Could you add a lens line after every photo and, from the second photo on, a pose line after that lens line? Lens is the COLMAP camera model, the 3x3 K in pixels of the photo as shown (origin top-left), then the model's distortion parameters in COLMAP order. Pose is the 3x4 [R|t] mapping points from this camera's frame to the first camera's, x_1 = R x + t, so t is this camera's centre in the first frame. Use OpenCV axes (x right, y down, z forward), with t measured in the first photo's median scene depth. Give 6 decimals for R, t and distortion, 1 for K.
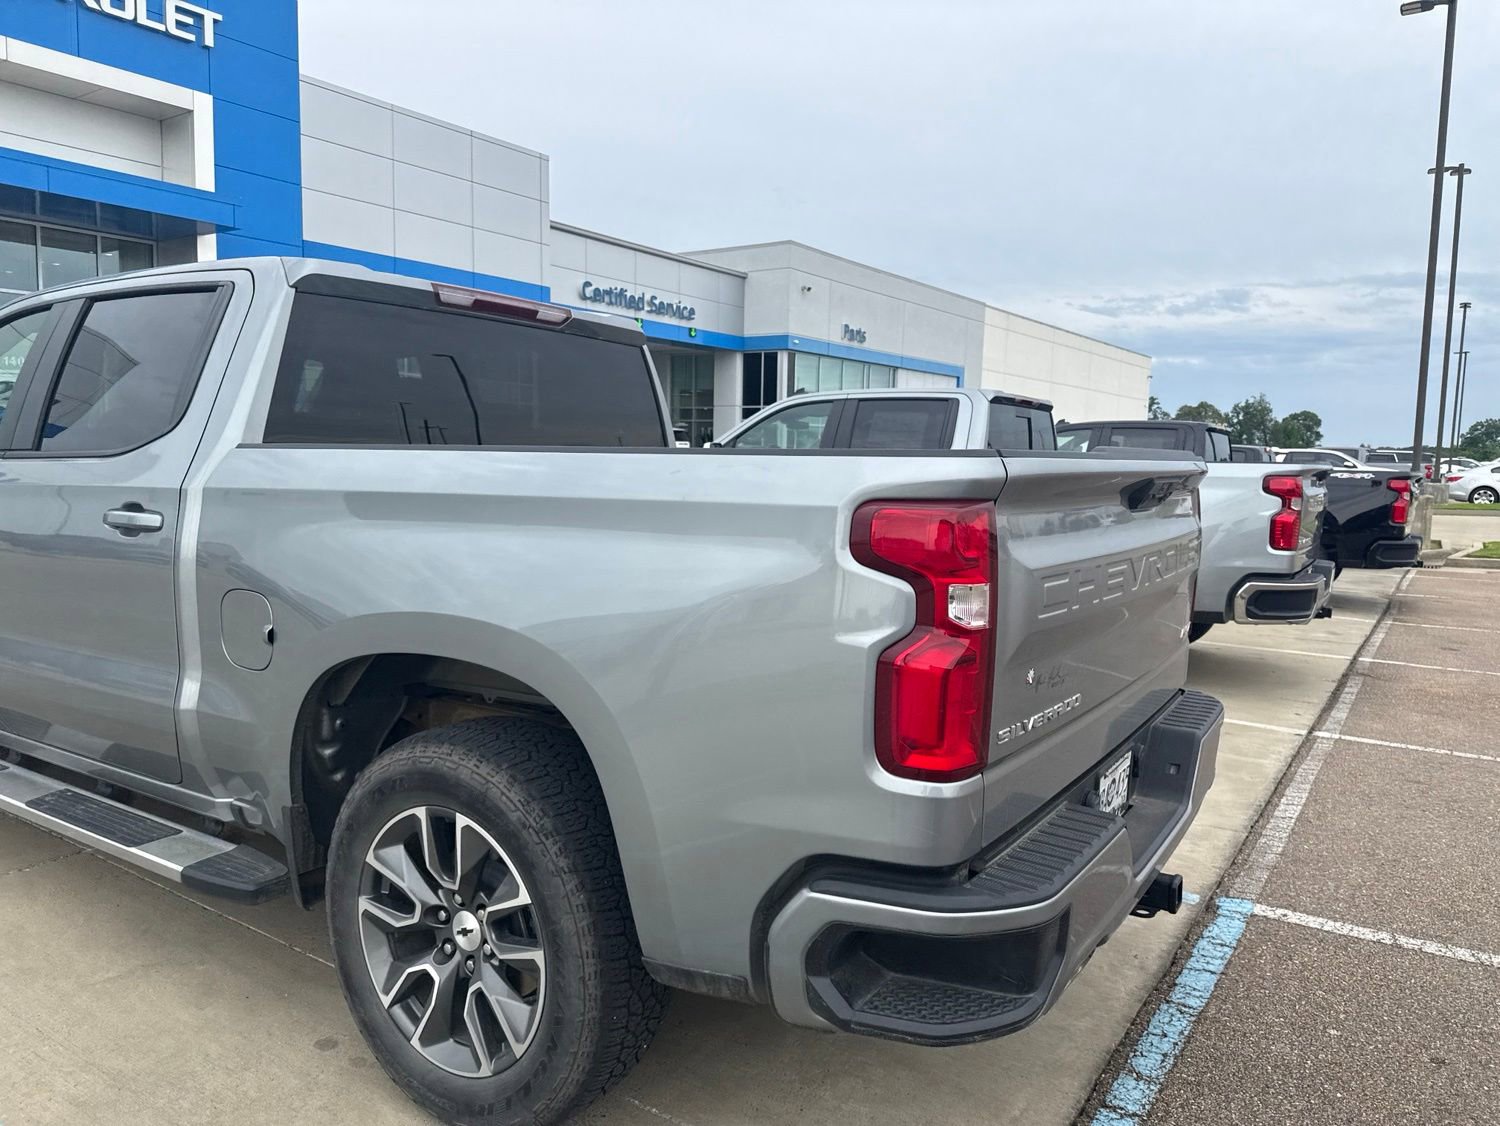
lens RADIAL K [[1072.5, 0, 759.2], [0, 1072.5, 551.5], [0, 0, 1]] dist [0.052282, -0.078017]
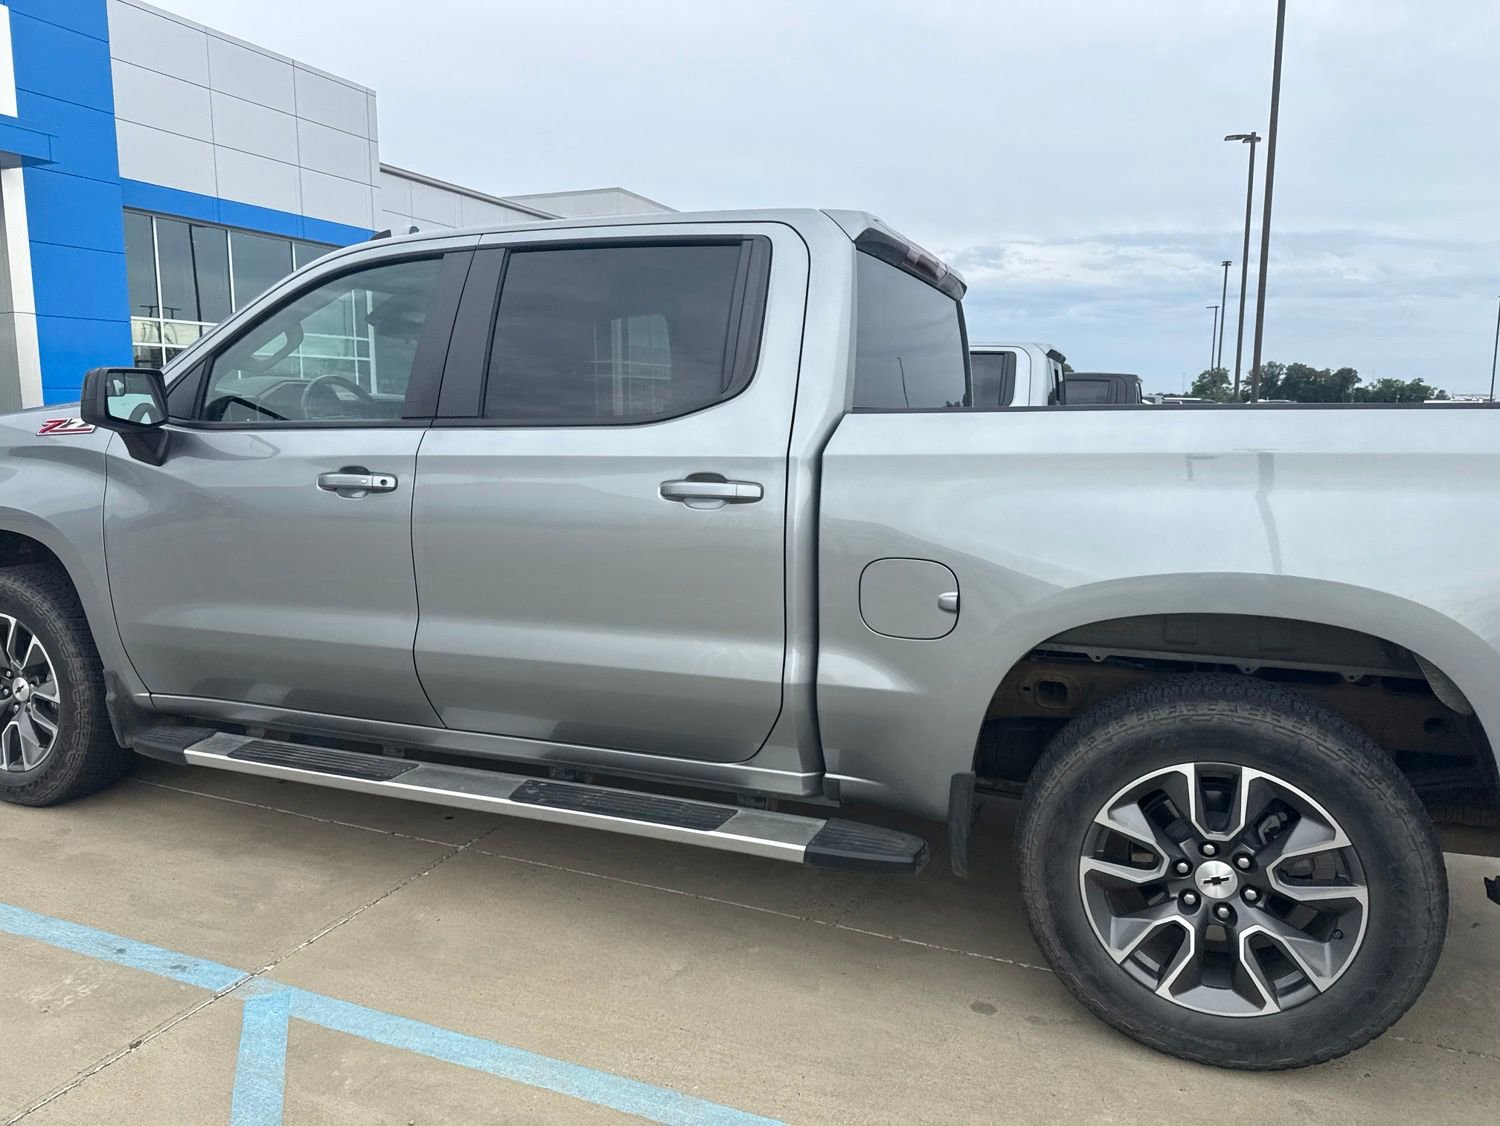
lens RADIAL K [[1059.9, 0, 754.1], [0, 1059.9, 546.7], [0, 0, 1]] dist [0.077417, -0.094875]
pose [[0.981032, -0.038726, 0.189936, -0.875698], [0.030991, 0.998571, 0.043530, -0.024074], [-0.191351, -0.036818, 0.980831, 0.089336]]
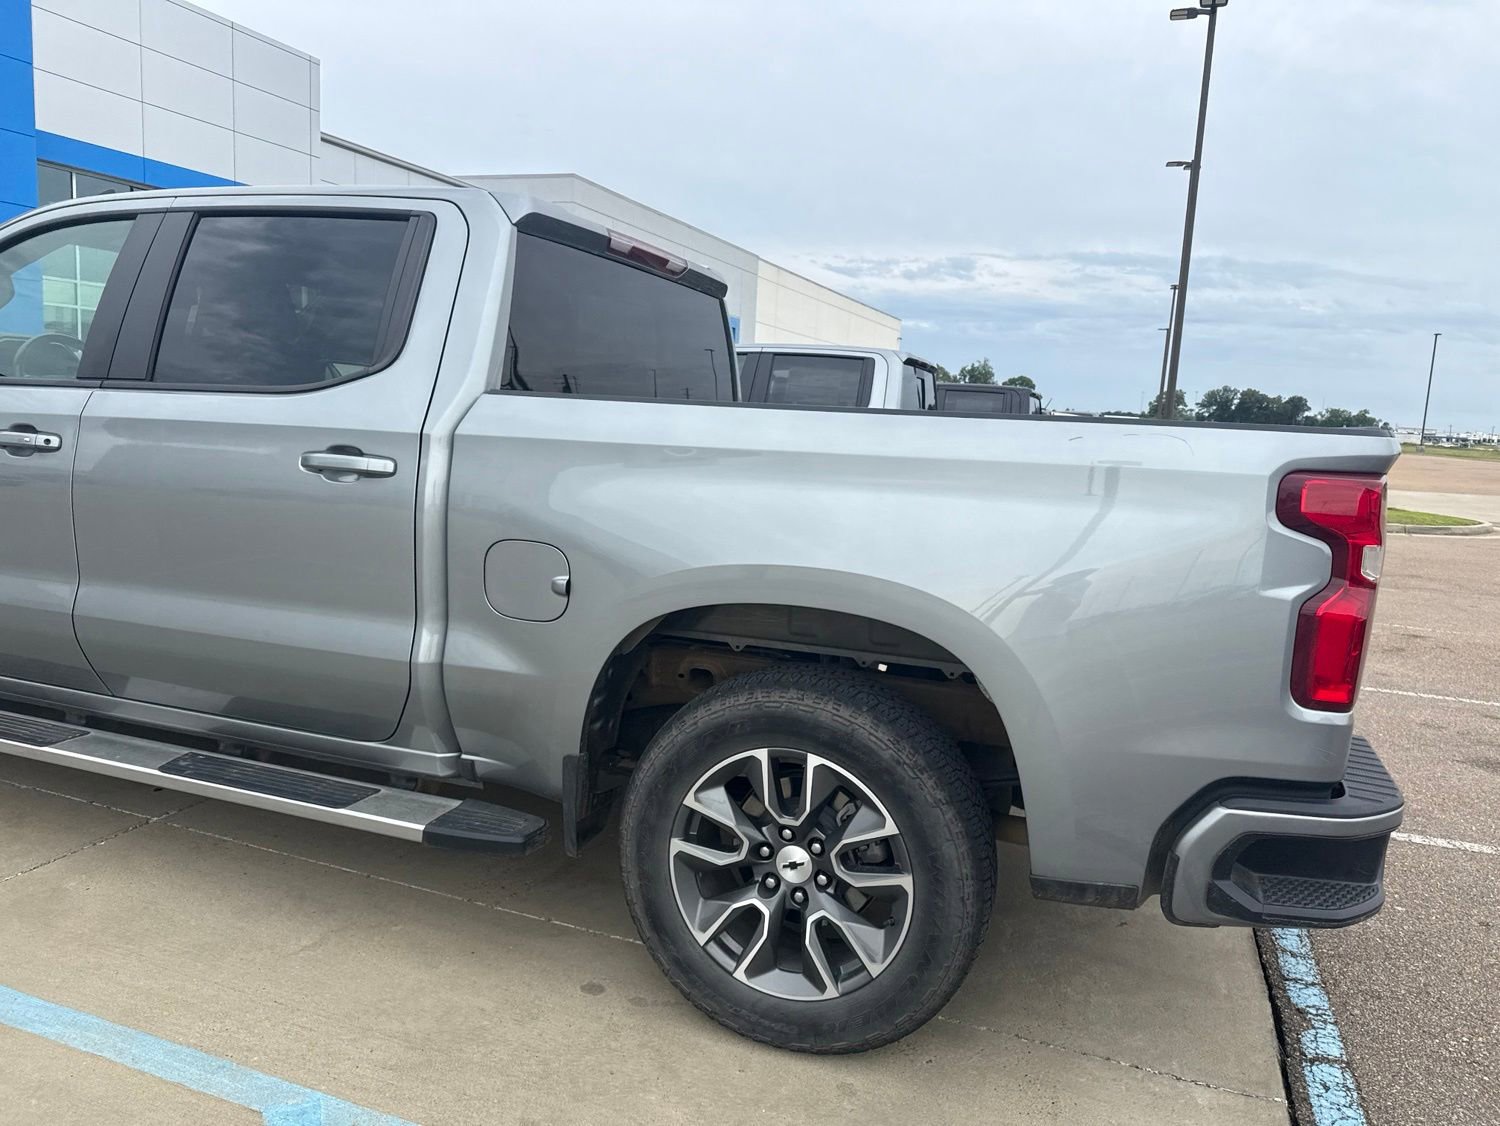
lens RADIAL K [[1059.0, 0, 763.0], [0, 1059.0, 540.8], [0, 0, 1]] dist [0.118200, -0.177995]
pose [[0.972167, 0.007538, 0.234166, -0.542282], [-0.017246, 0.999073, 0.039438, -0.006999], [-0.233652, -0.042378, 0.971396, 0.001341]]
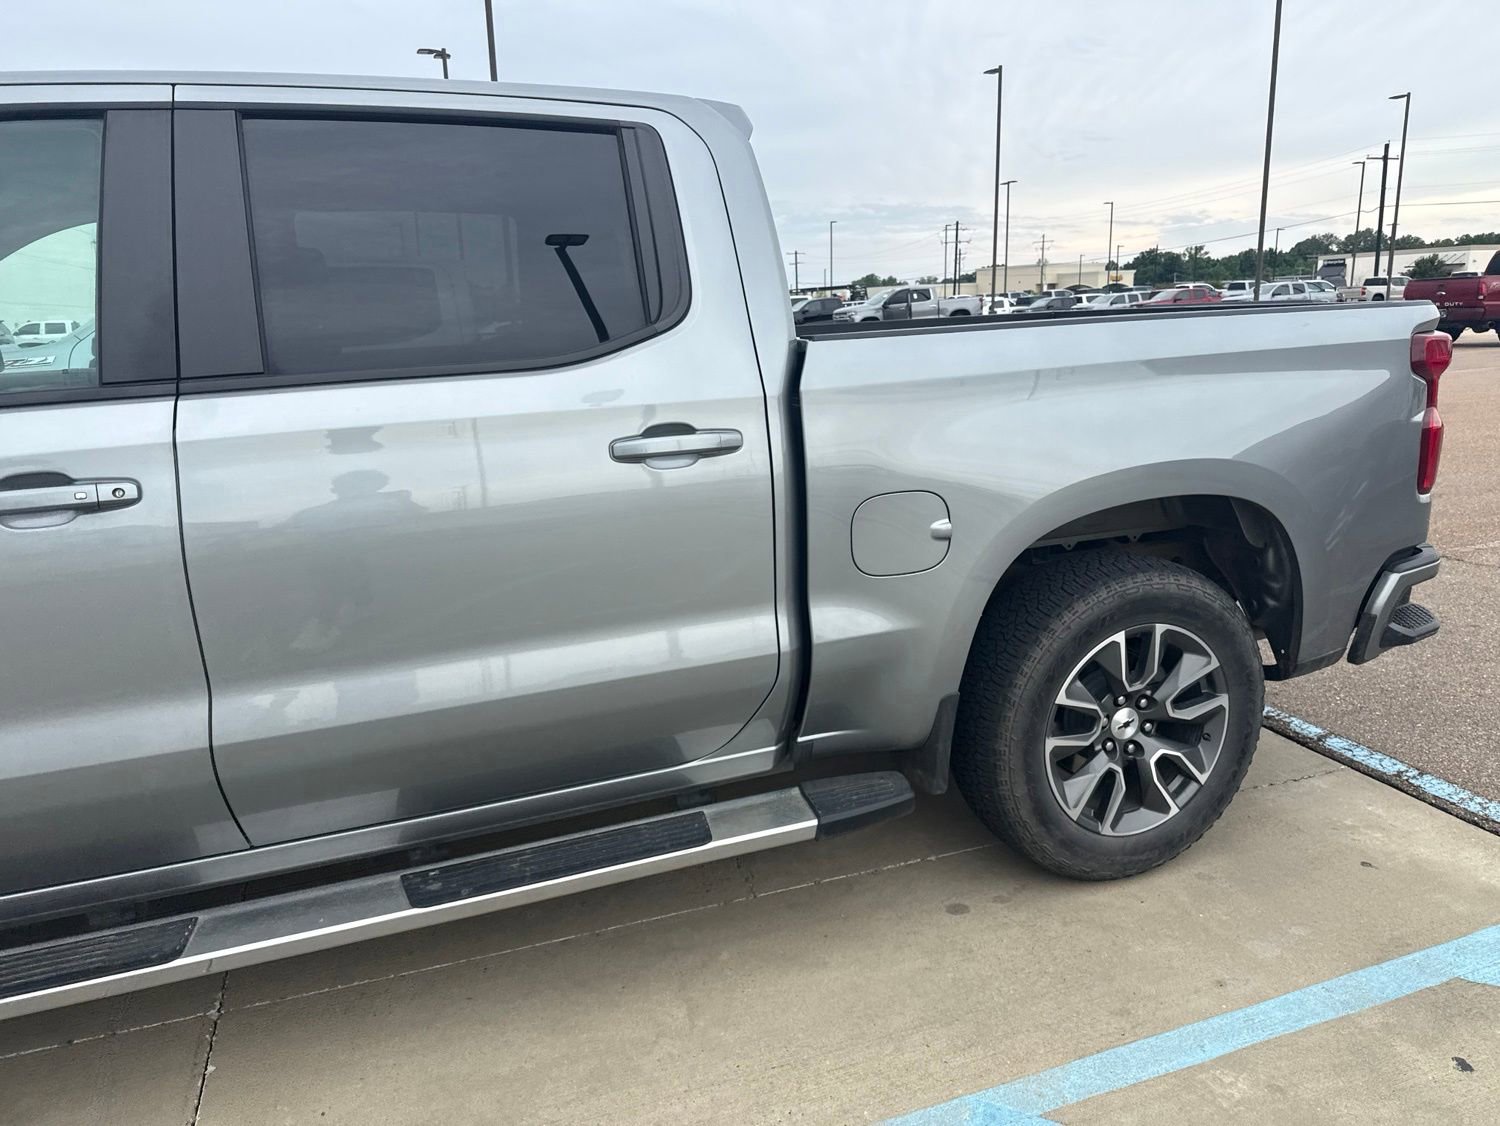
lens RADIAL K [[1059.9, 0, 754.1], [0, 1059.9, 546.7], [0, 0, 1]] dist [0.077417, -0.094875]
pose [[0.596423, -0.208566, 0.775100, -1.398731], [0.118679, 0.977952, 0.171829, -0.100176], [-0.793848, -0.010495, 0.608026, 0.593272]]
